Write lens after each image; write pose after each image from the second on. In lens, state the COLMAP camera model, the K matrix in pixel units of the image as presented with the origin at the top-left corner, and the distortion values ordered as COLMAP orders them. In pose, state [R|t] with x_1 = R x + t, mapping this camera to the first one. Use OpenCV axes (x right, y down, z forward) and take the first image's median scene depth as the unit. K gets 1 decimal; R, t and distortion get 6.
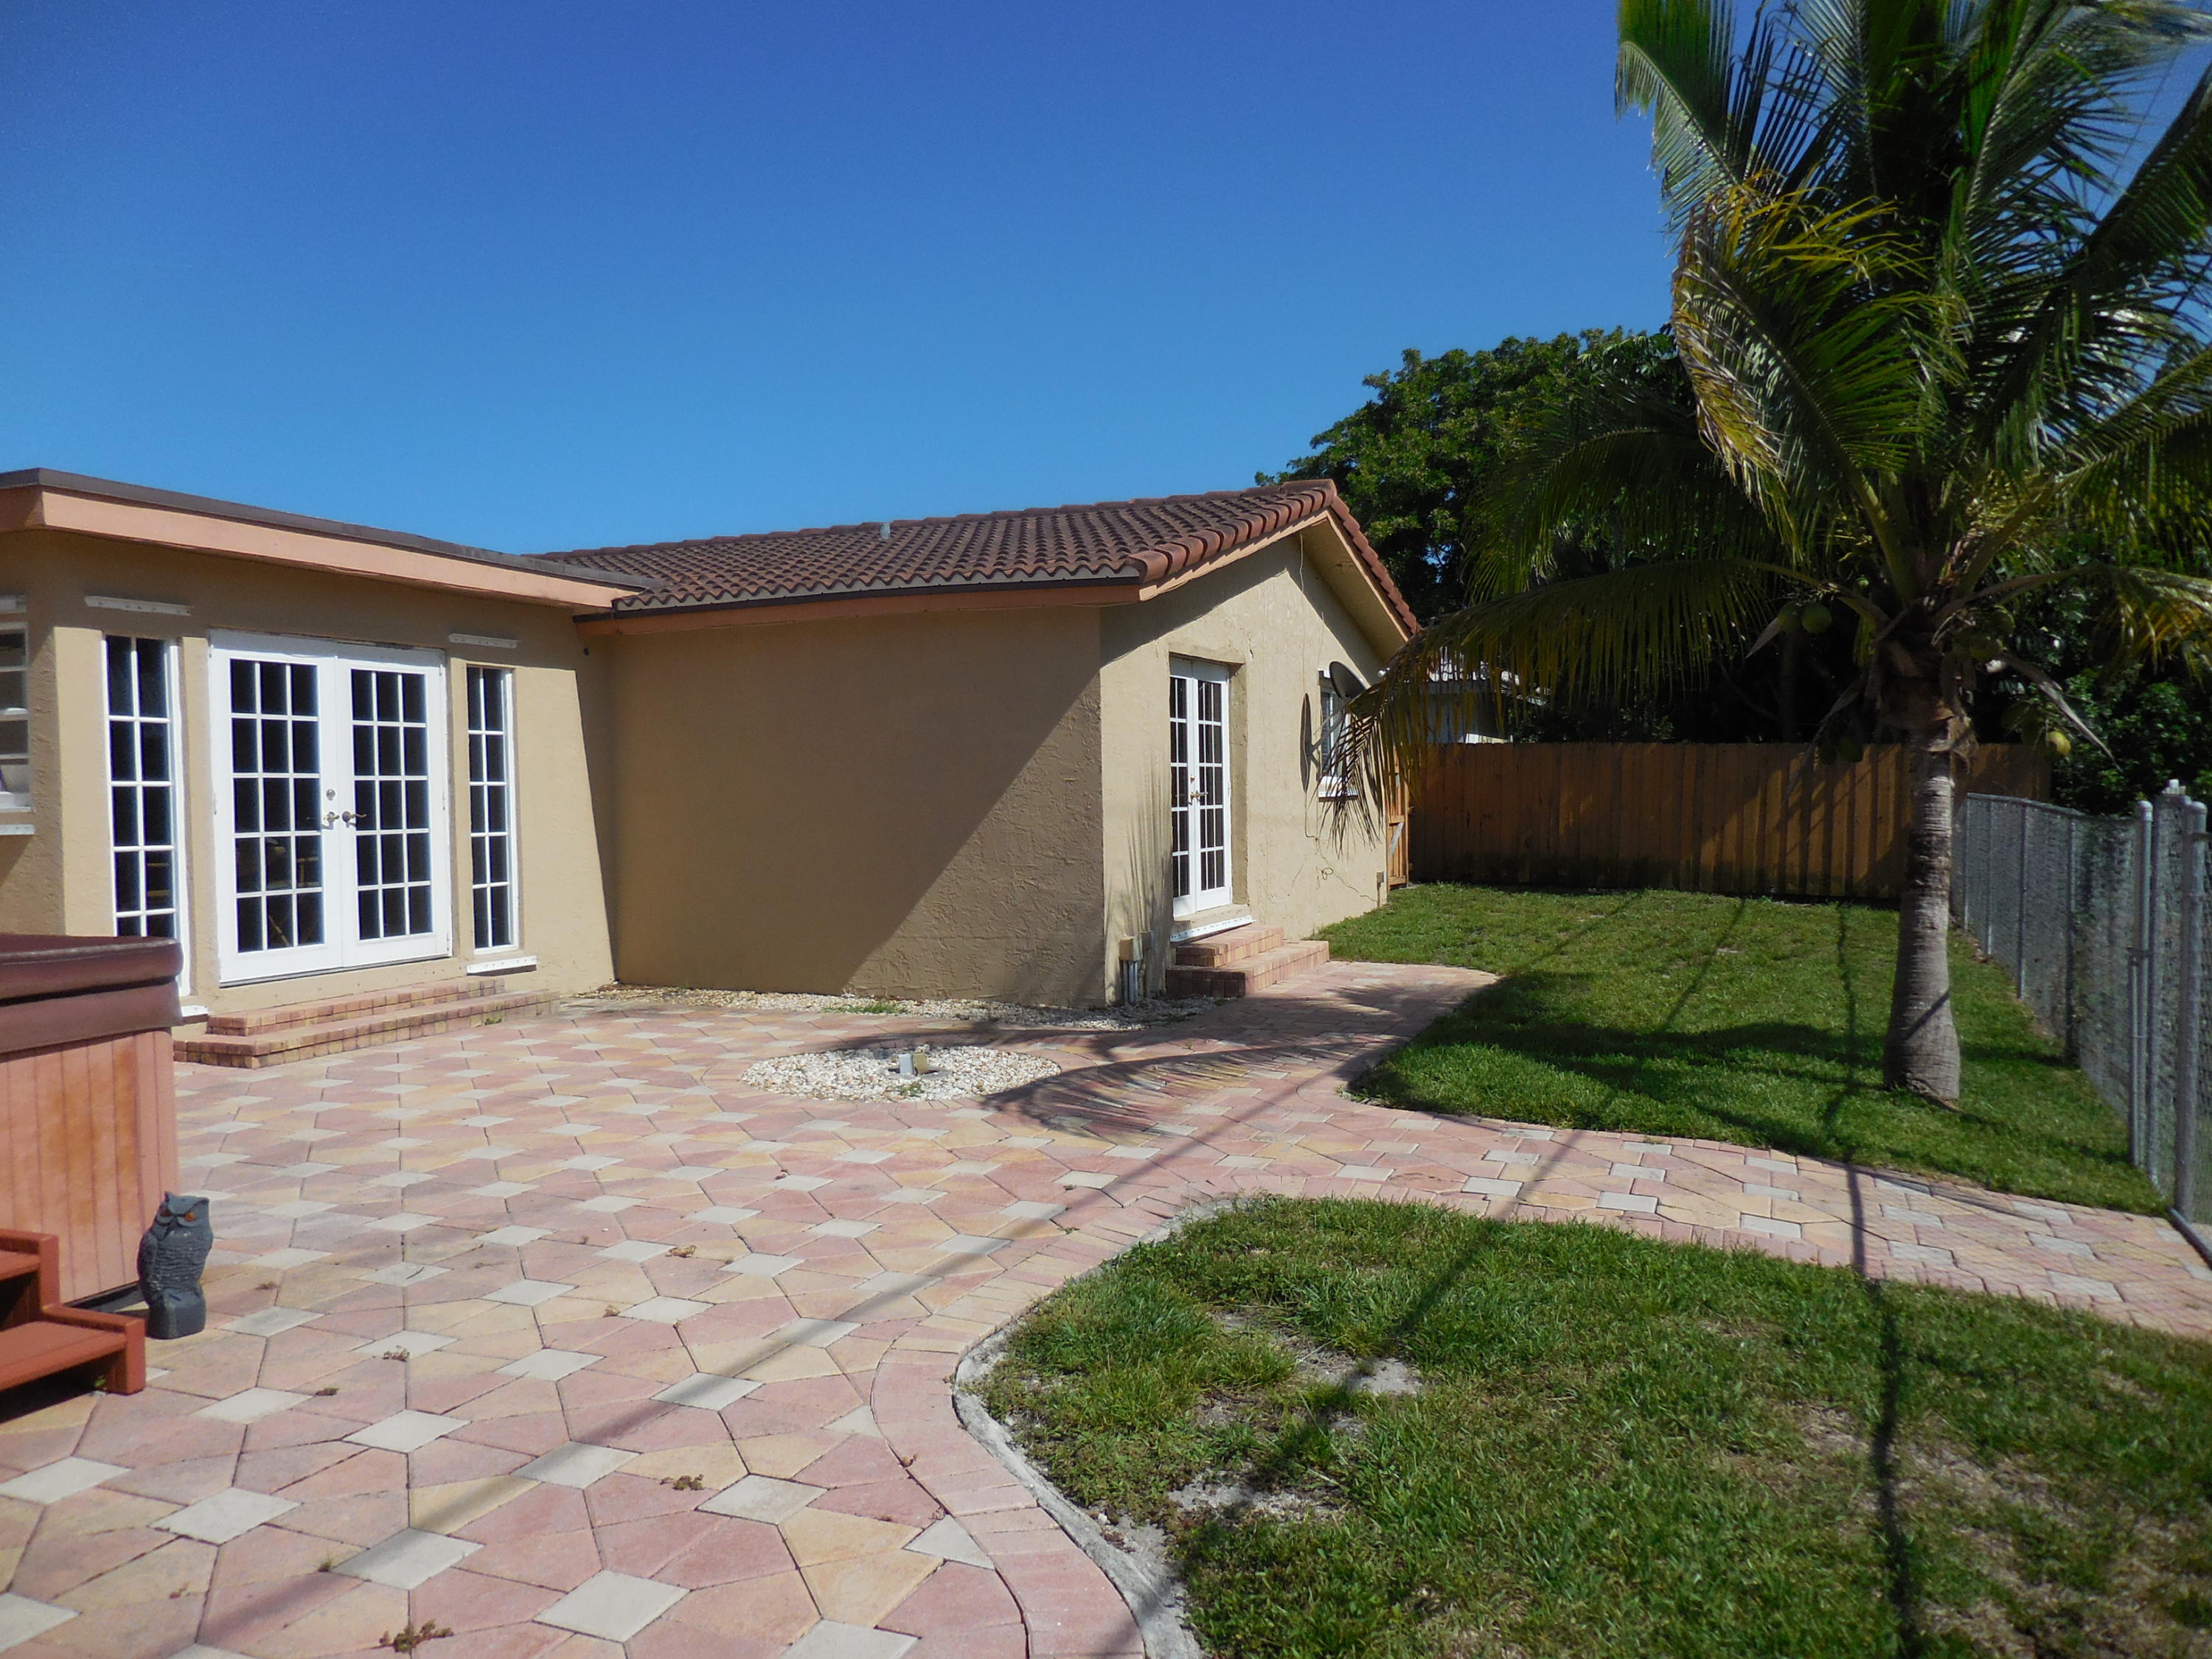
lens RADIAL K [[1660.3, 0, 1091.2], [0, 1660.3, 831.3], [0, 0, 1]] dist [-0.009004, -0.002348]
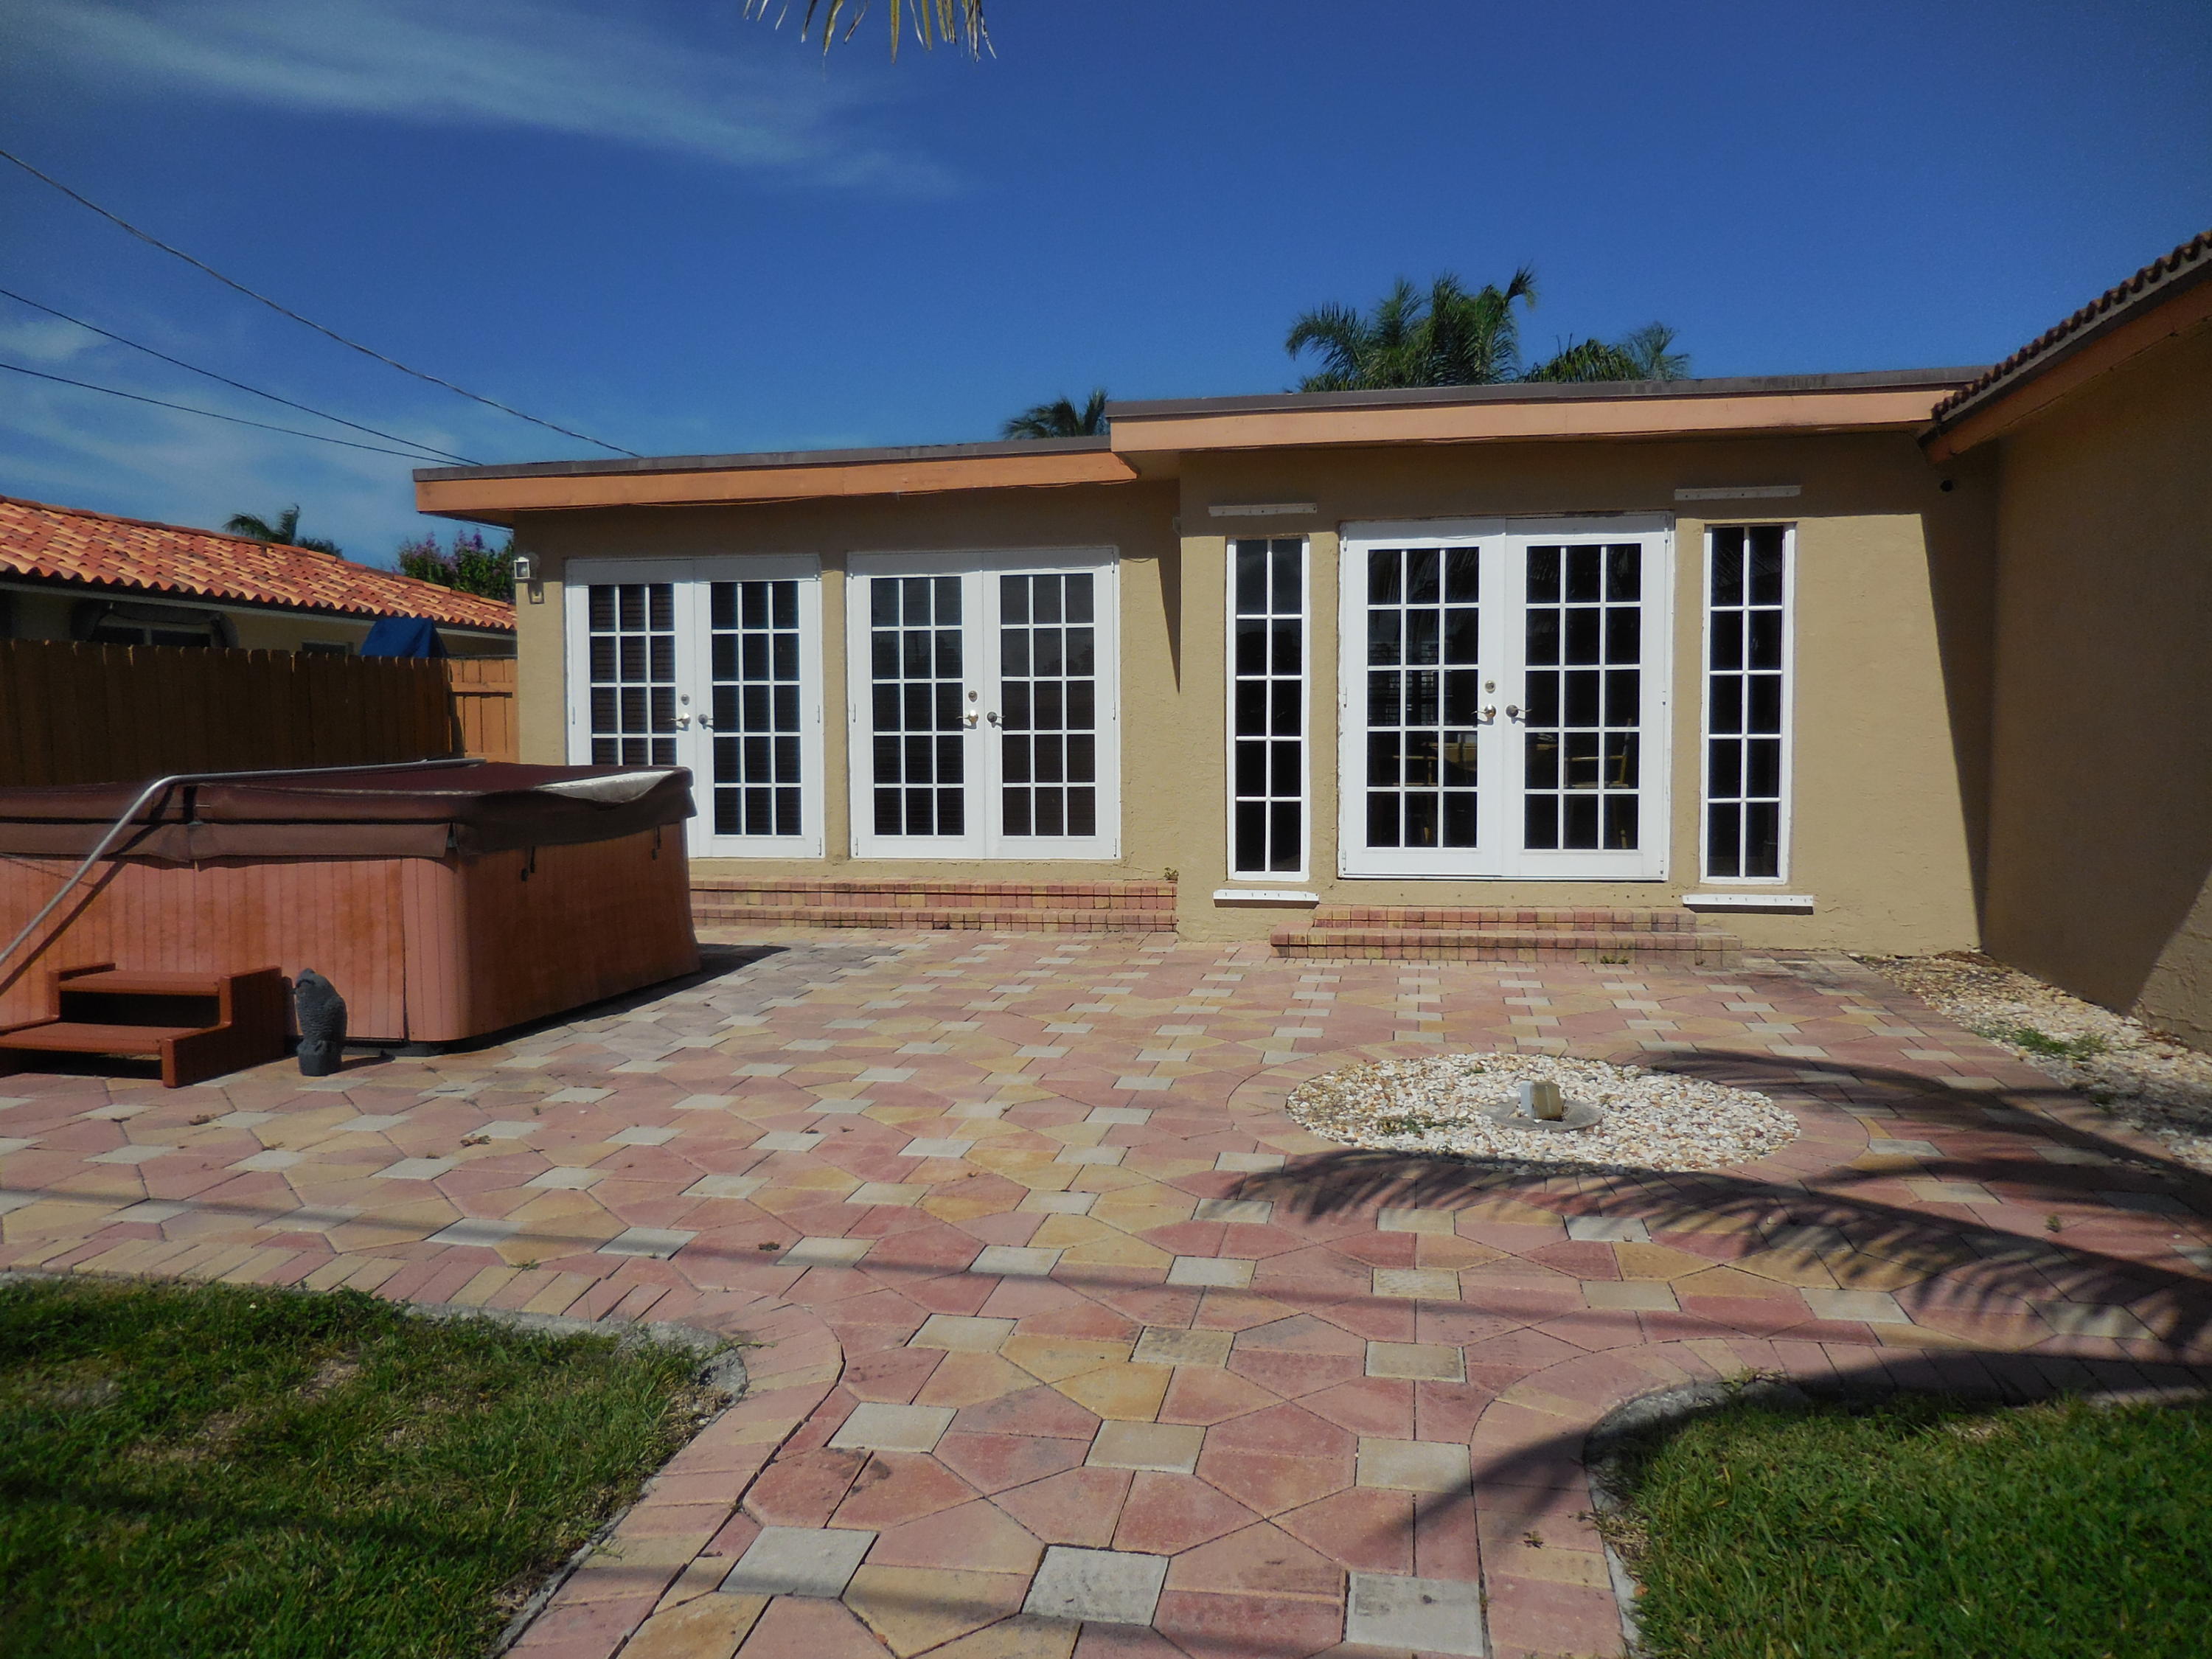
lens RADIAL K [[1660.3, 0, 1091.2], [0, 1660.3, 831.3], [0, 0, 1]] dist [-0.009004, -0.002348]
pose [[0.197781, 0.073338, -0.977499, 0.405306], [-0.019532, 0.997294, 0.070871, -0.003253], [0.980052, 0.005076, 0.198678, 0.605075]]
